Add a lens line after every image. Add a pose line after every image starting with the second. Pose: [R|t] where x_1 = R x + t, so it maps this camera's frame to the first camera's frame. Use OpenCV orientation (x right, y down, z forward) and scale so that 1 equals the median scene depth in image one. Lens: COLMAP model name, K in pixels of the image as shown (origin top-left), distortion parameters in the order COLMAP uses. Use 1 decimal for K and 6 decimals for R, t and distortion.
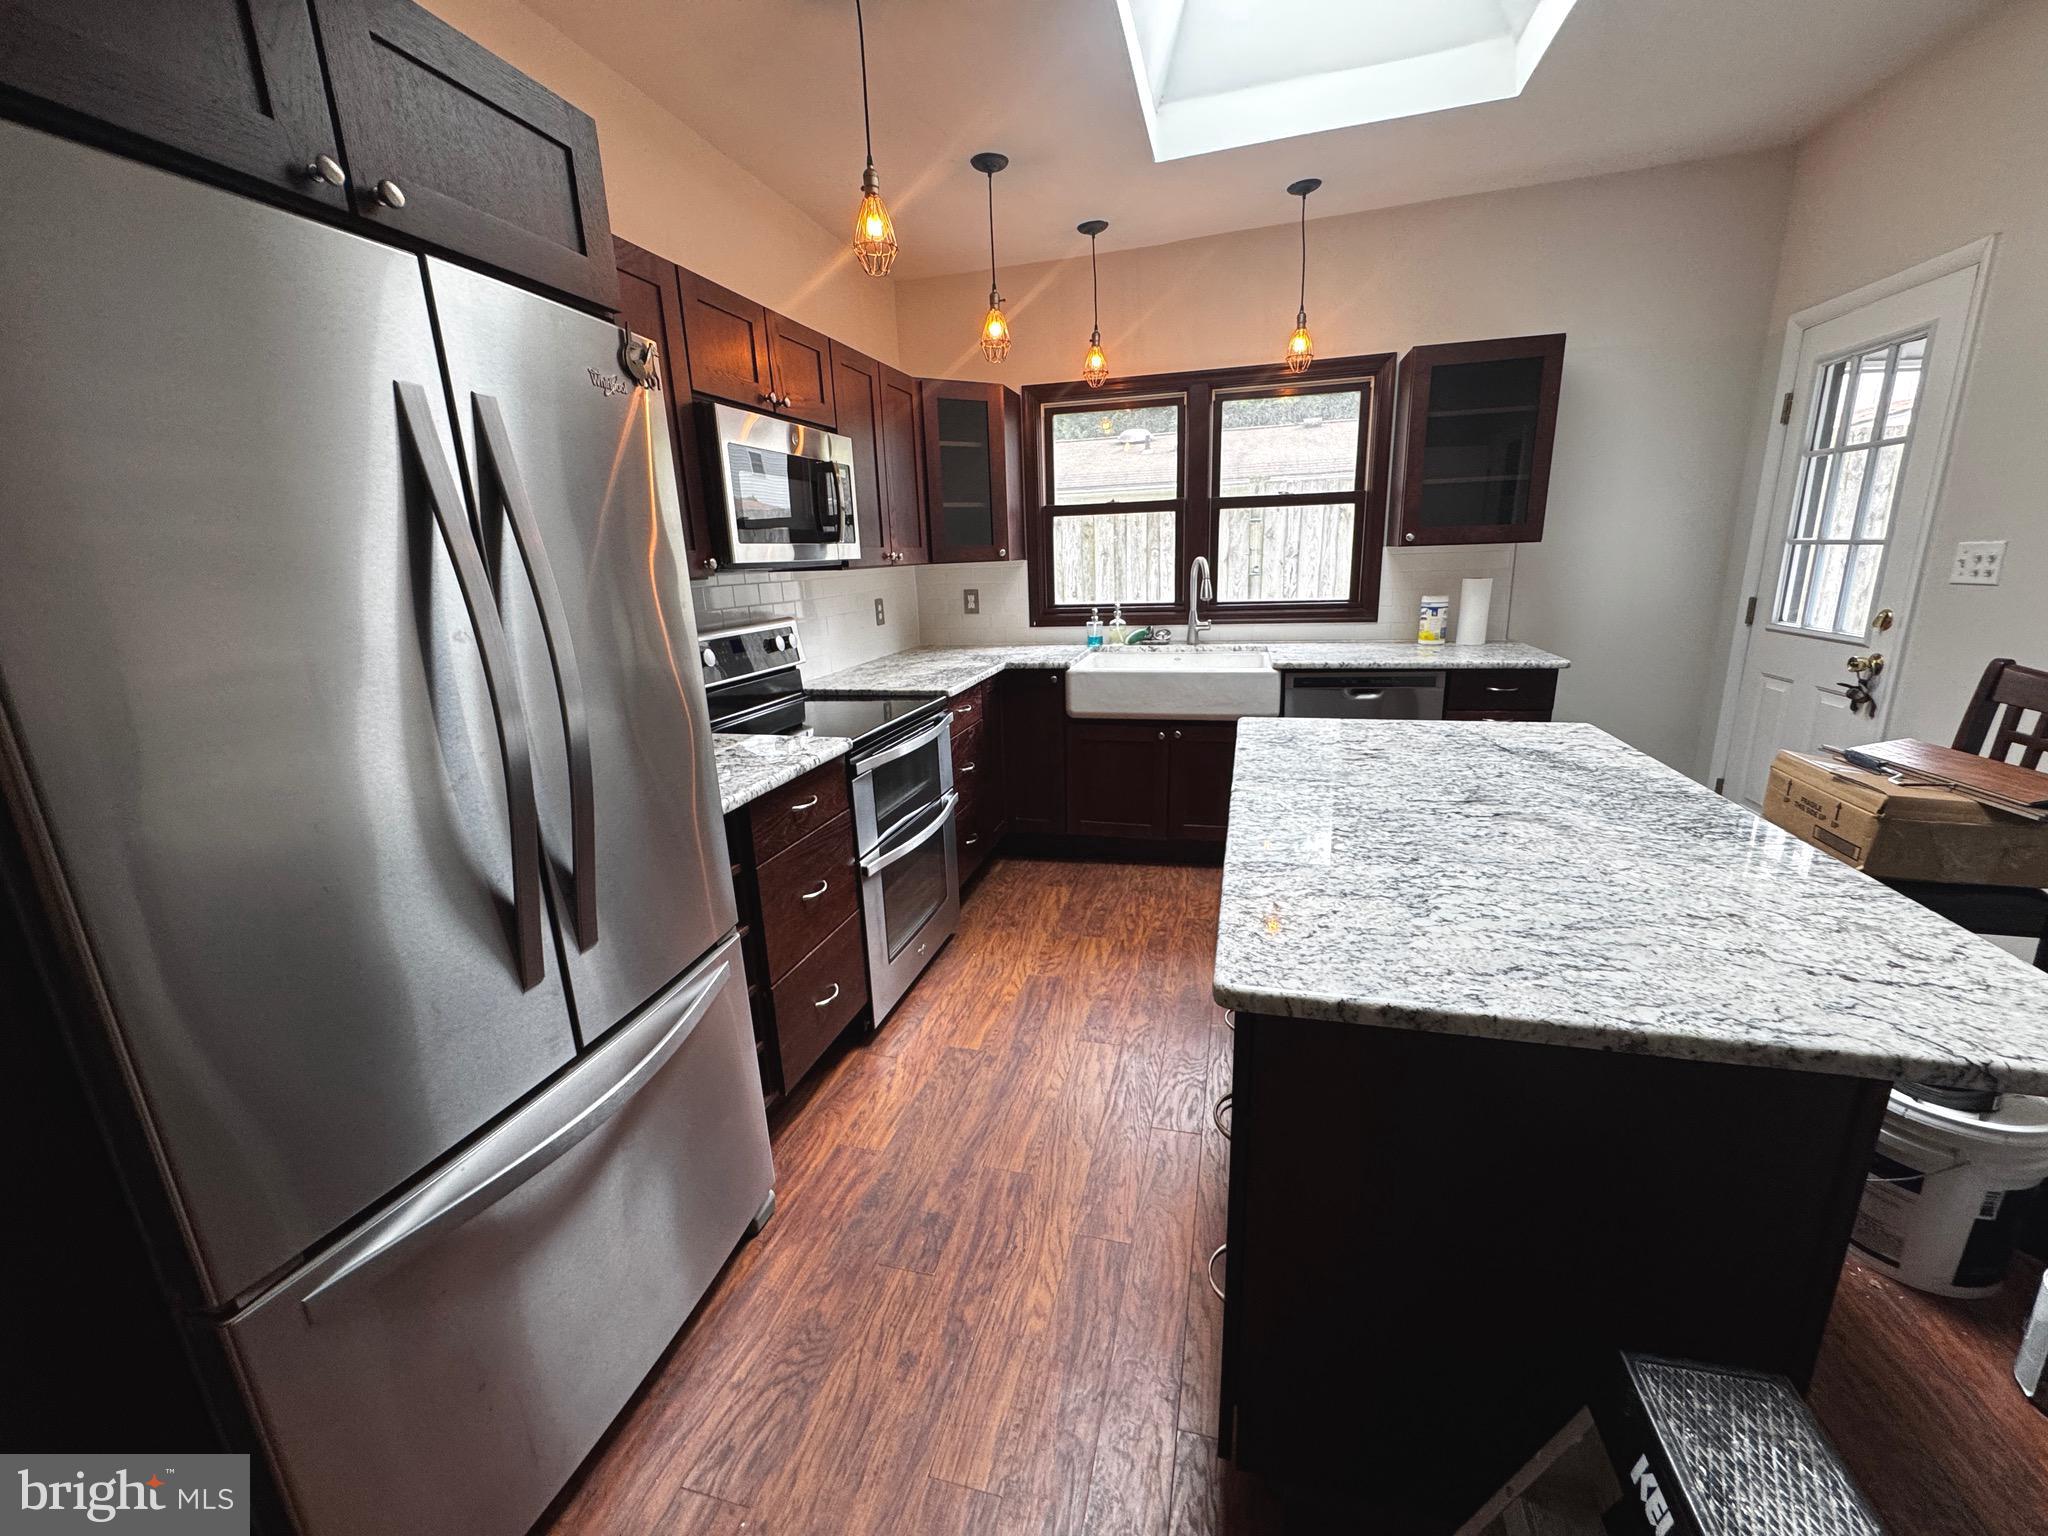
lens RADIAL K [[819.3, 0, 1027.8], [0, 819.3, 769.2], [0, 0, 1]] dist [-0.001237, -0.000037]
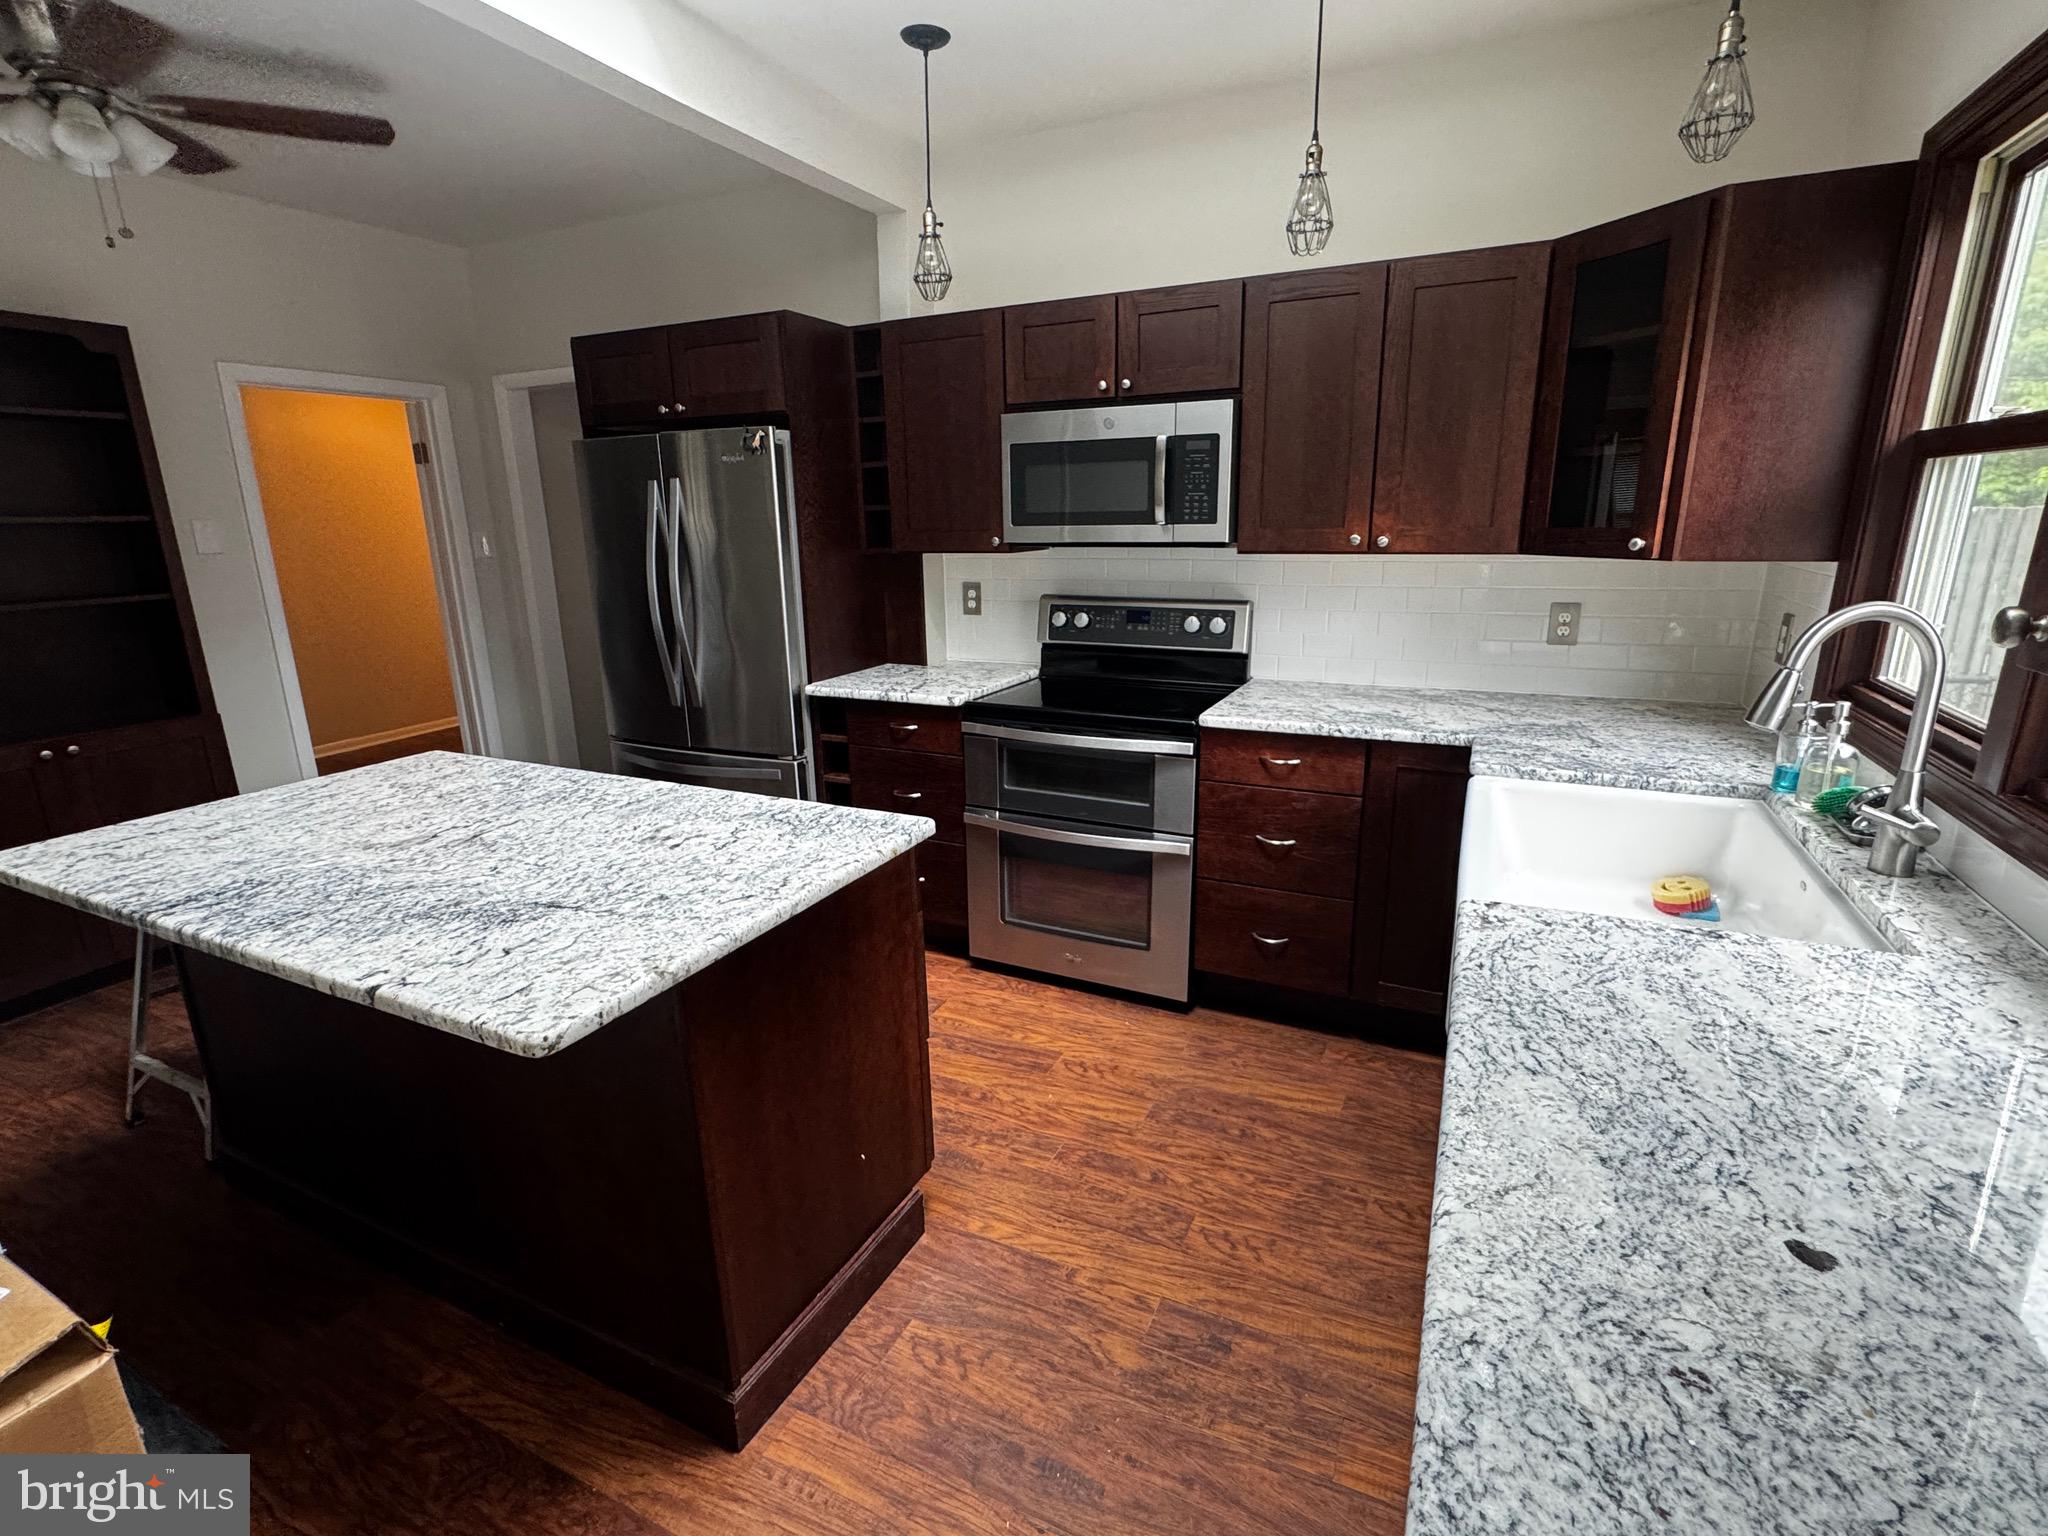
lens RADIAL K [[961.4, 0, 1024.0], [0, 961.4, 768.0], [0, 0, 1]] dist [-0.003414, 0.000336]
pose [[-0.192314, 0.290404, -0.937380, 0.801575], [-0.229481, 0.915417, 0.330681, -0.312508], [0.954125, 0.278706, -0.109406, 0.942054]]
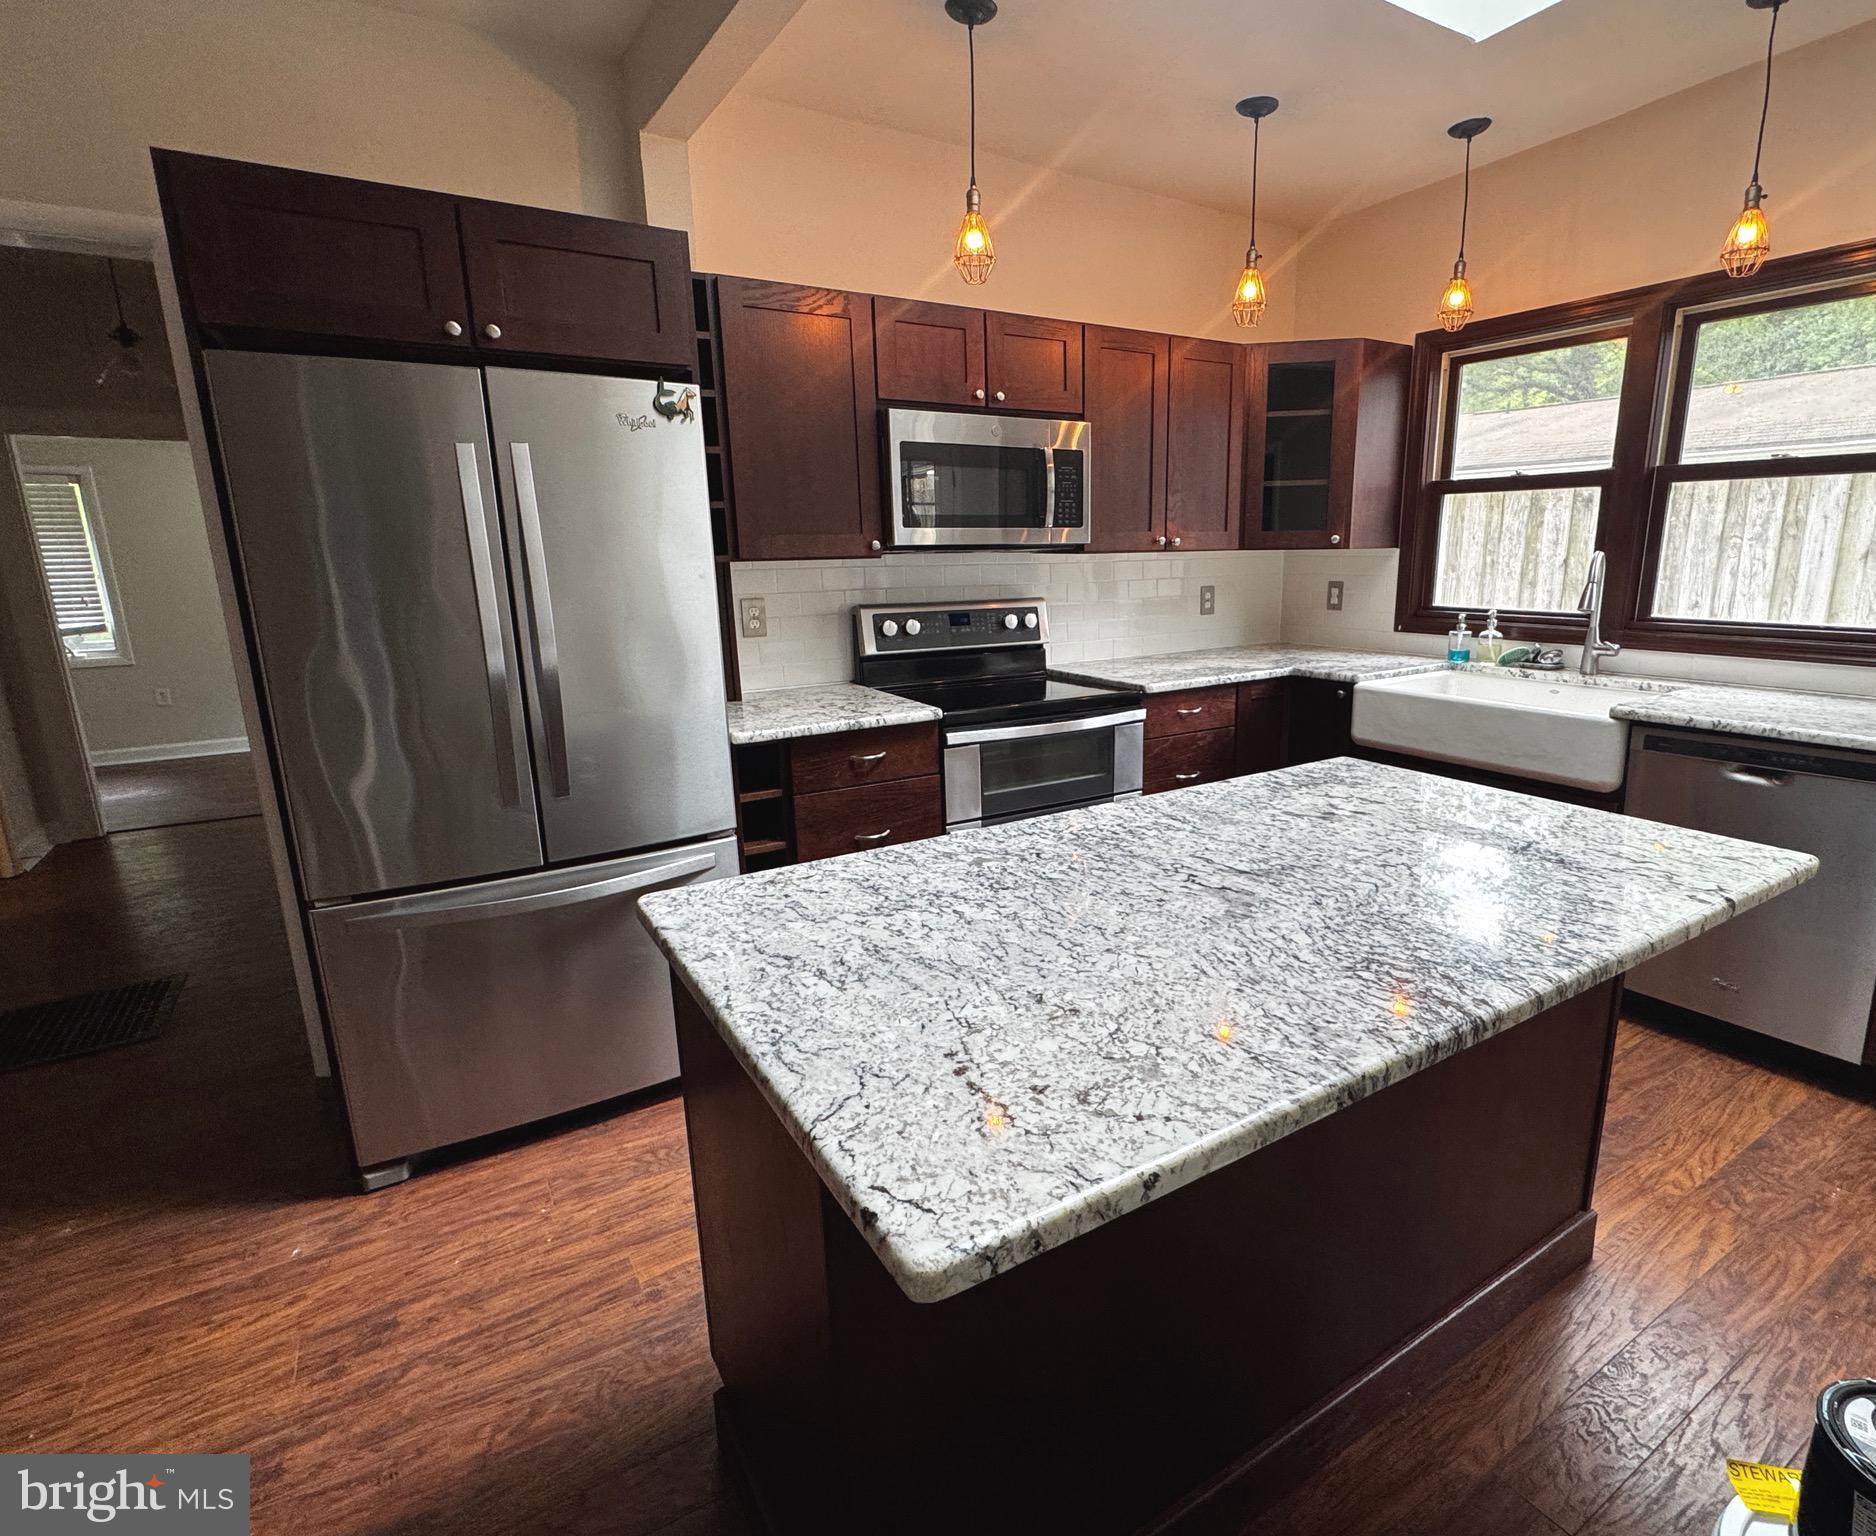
lens RADIAL K [[966.1, 0, 1022.6], [0, 966.1, 769.6], [0, 0, 1]] dist [-0.001773, -0.000753]
pose [[0.742271, 0.176441, -0.646453, 0.519547], [-0.184456, 0.981243, 0.056022, -0.037779], [0.644212, 0.077658, 0.760894, 0.080049]]
